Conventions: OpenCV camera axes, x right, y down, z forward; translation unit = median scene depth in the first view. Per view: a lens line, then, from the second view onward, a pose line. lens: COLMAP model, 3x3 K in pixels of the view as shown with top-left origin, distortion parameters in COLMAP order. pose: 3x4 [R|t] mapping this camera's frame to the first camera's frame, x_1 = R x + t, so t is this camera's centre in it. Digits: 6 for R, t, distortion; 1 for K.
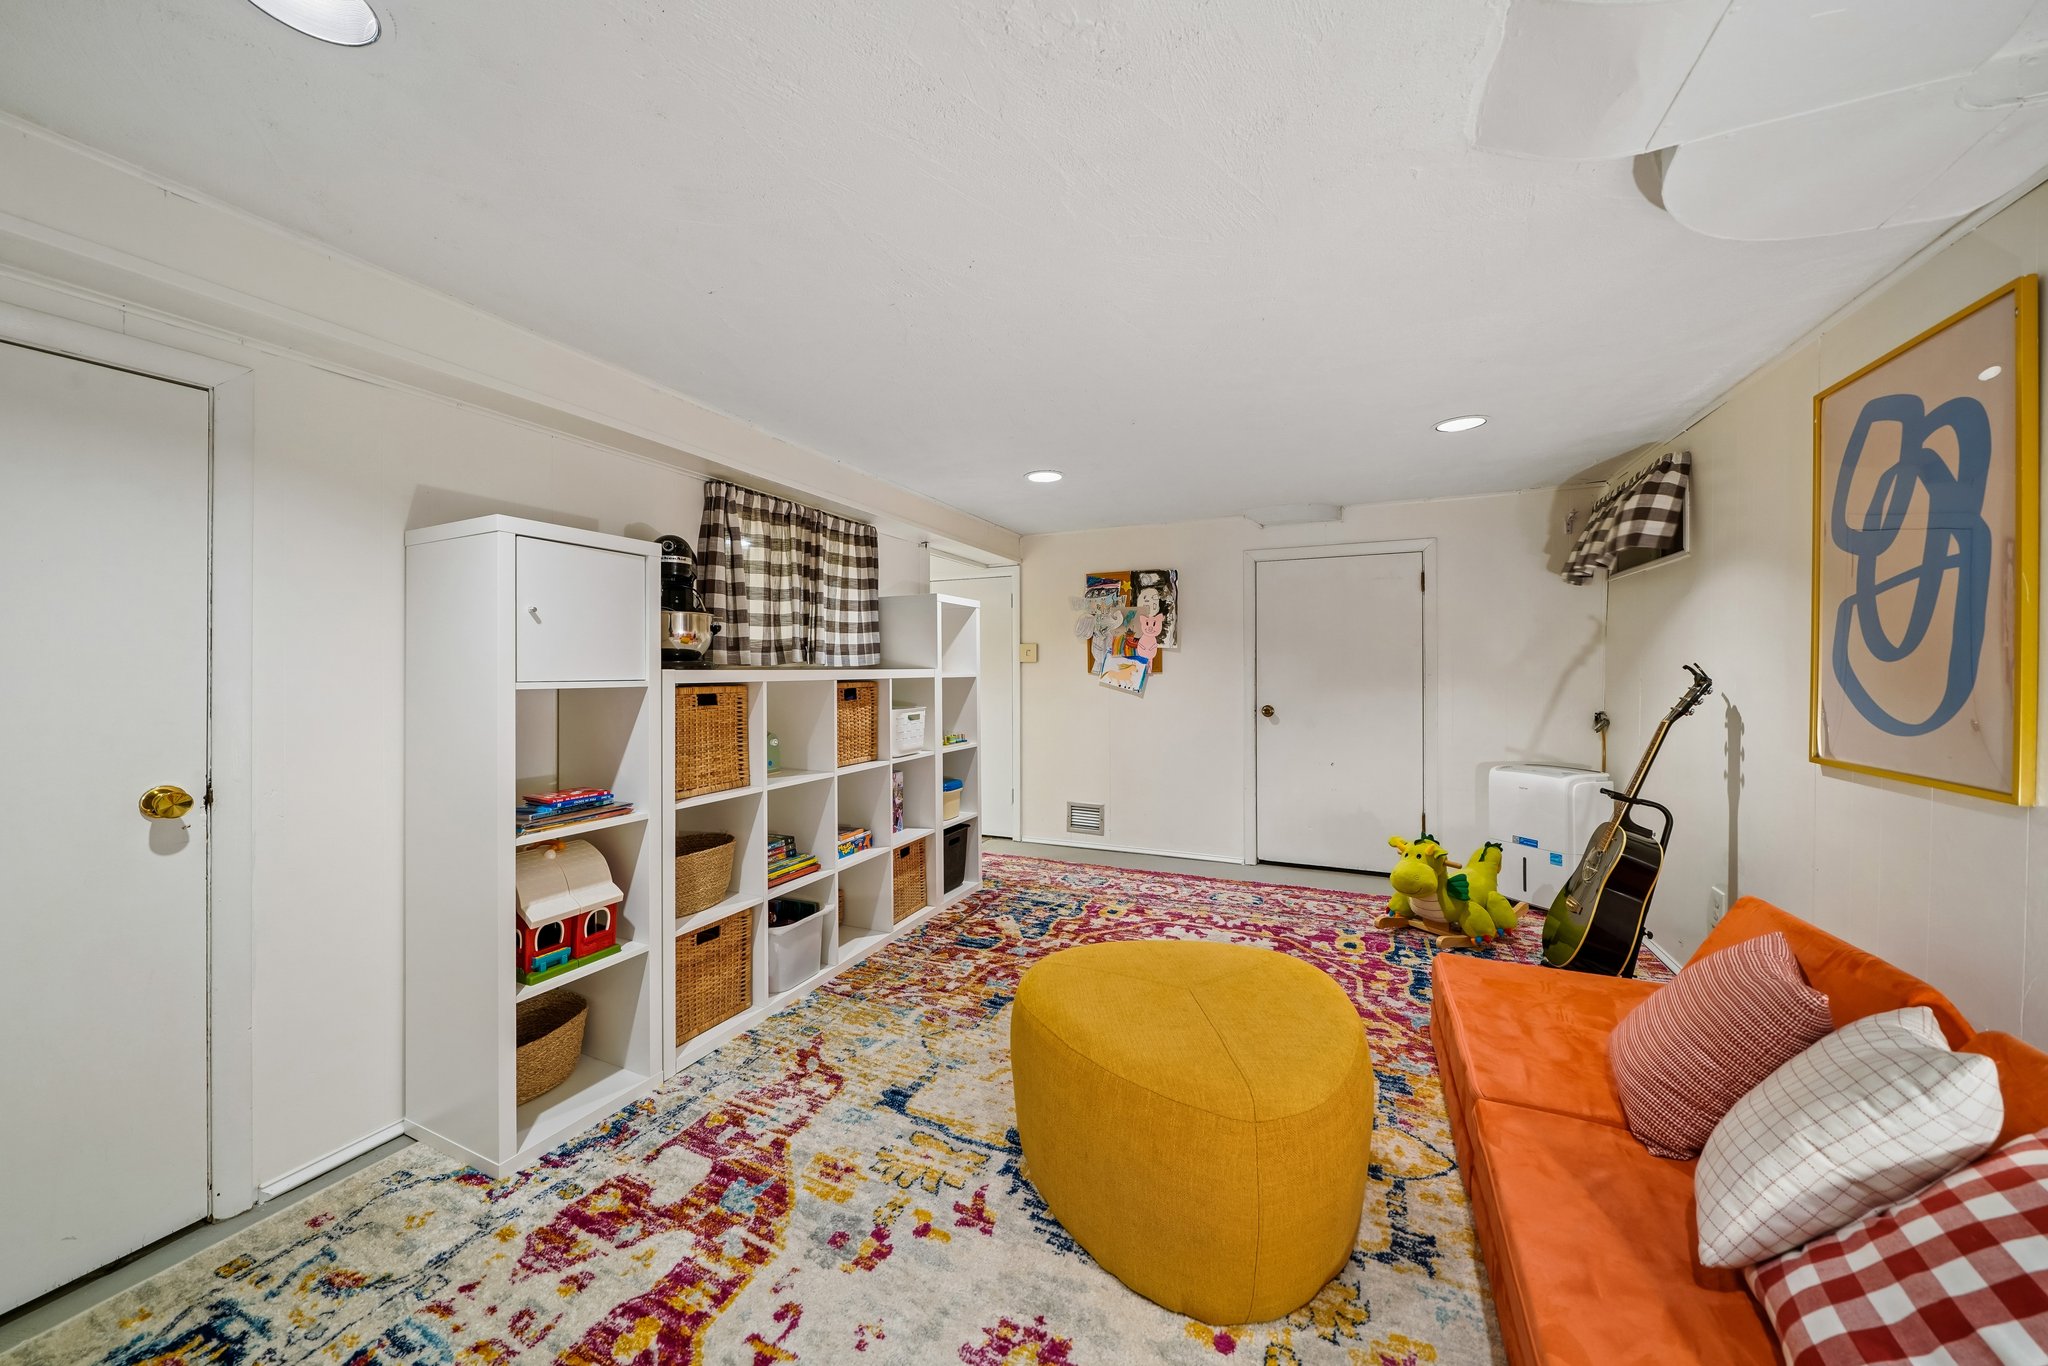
lens RADIAL K [[704.3, 0, 1010.8], [0, 704.3, 690.7], [0, 0, 1]] dist [-0.000754, -0.000087]
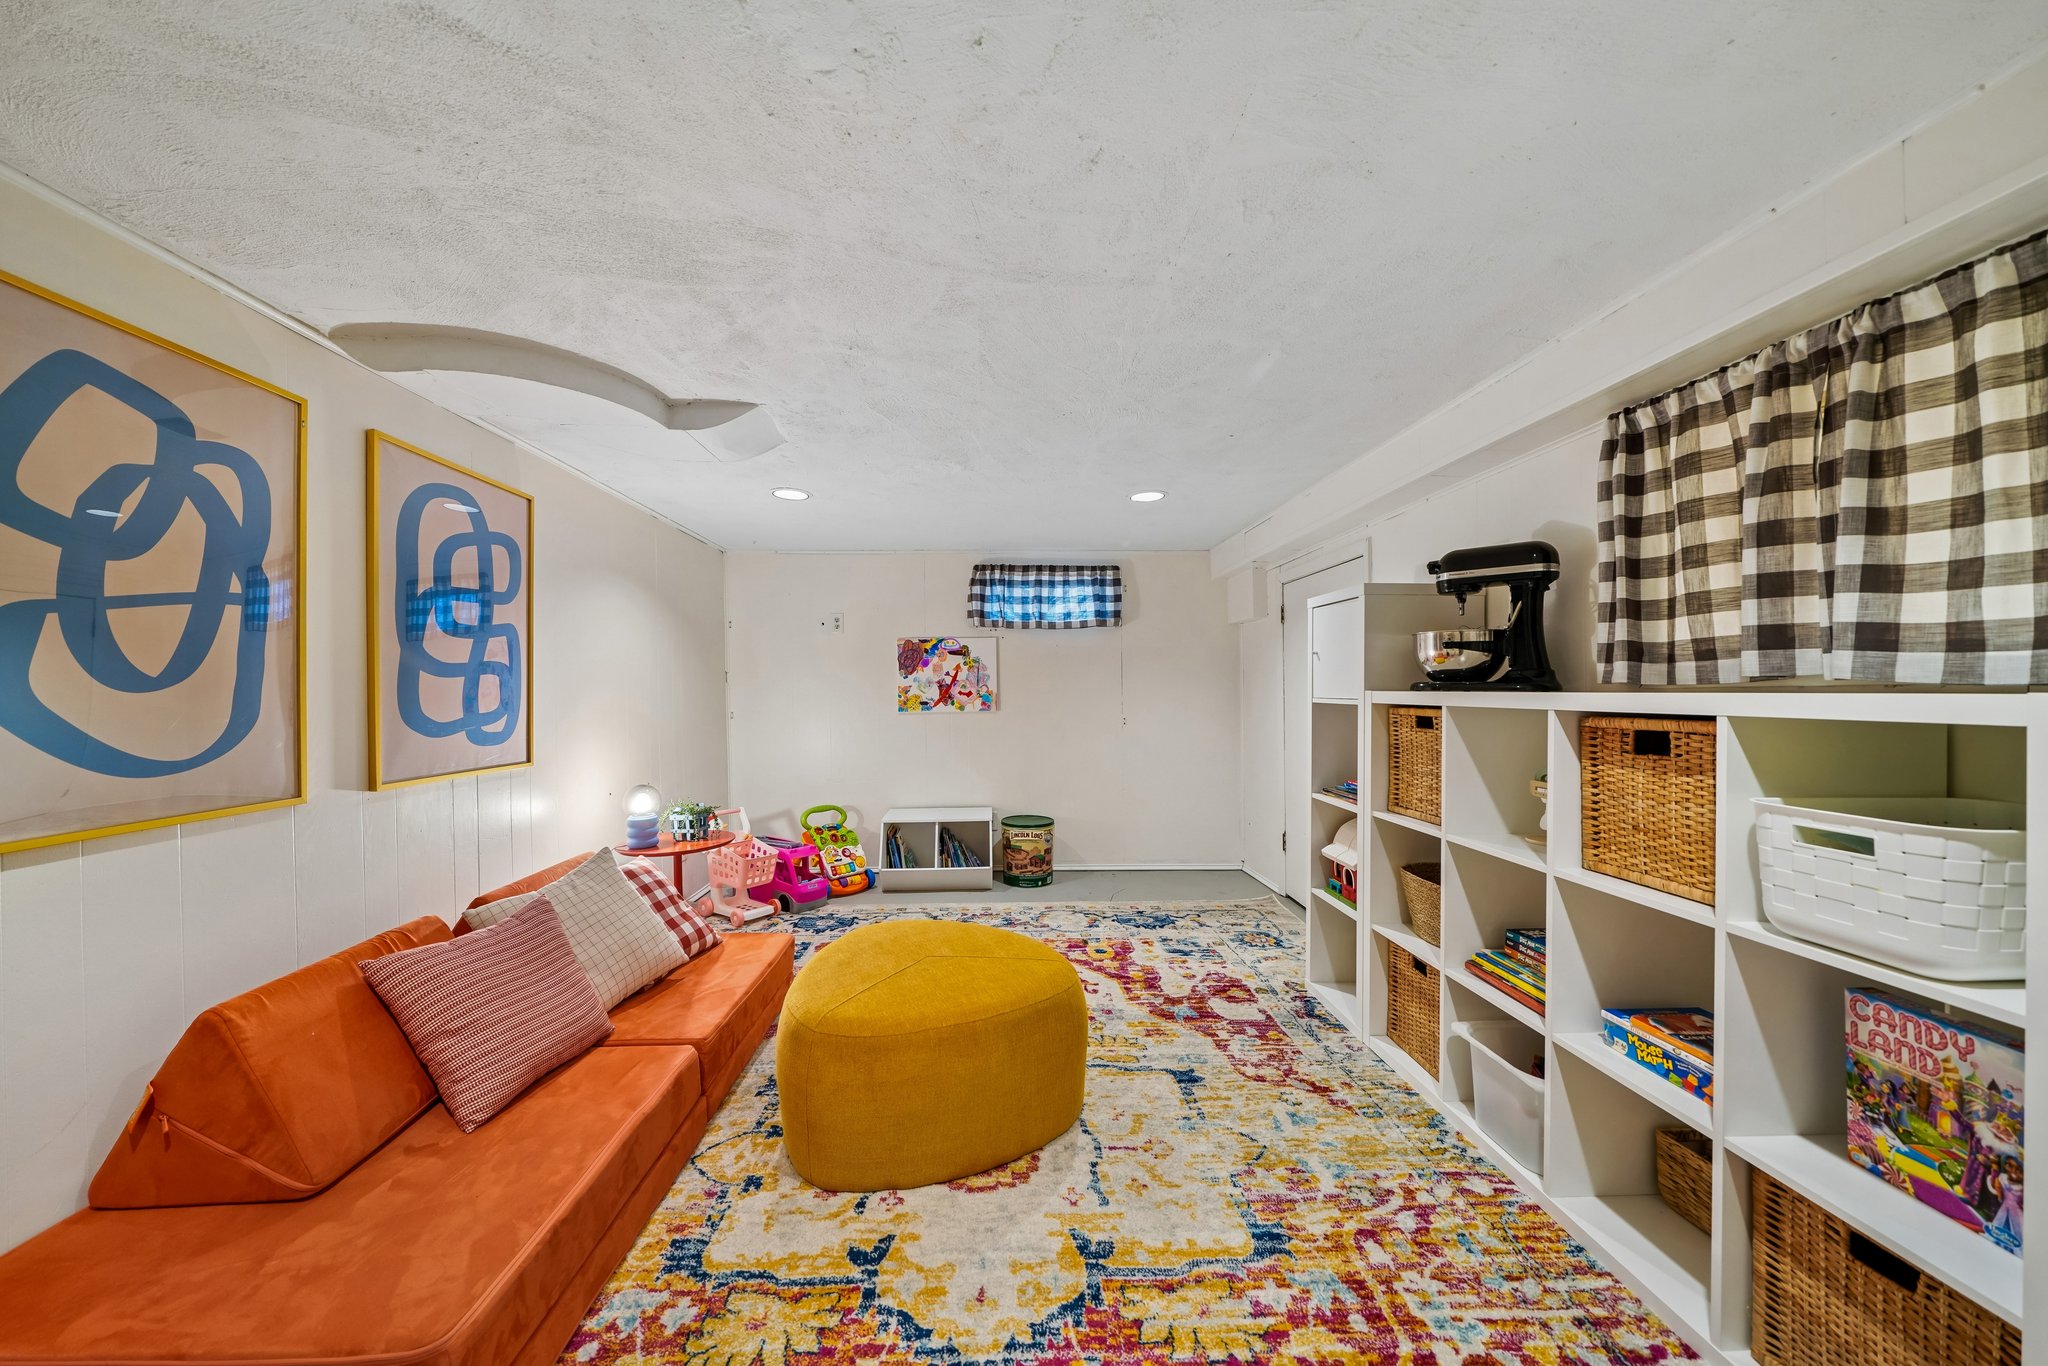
lens RADIAL K [[704.3, 0, 1010.8], [0, 704.3, 690.7], [0, 0, 1]] dist [-0.000754, -0.000087]
pose [[-0.888094, 0.009310, -0.459567, 0.634532], [-0.007164, 0.999393, 0.034090, -0.072319], [0.459605, 0.033568, -0.887489, 1.985547]]
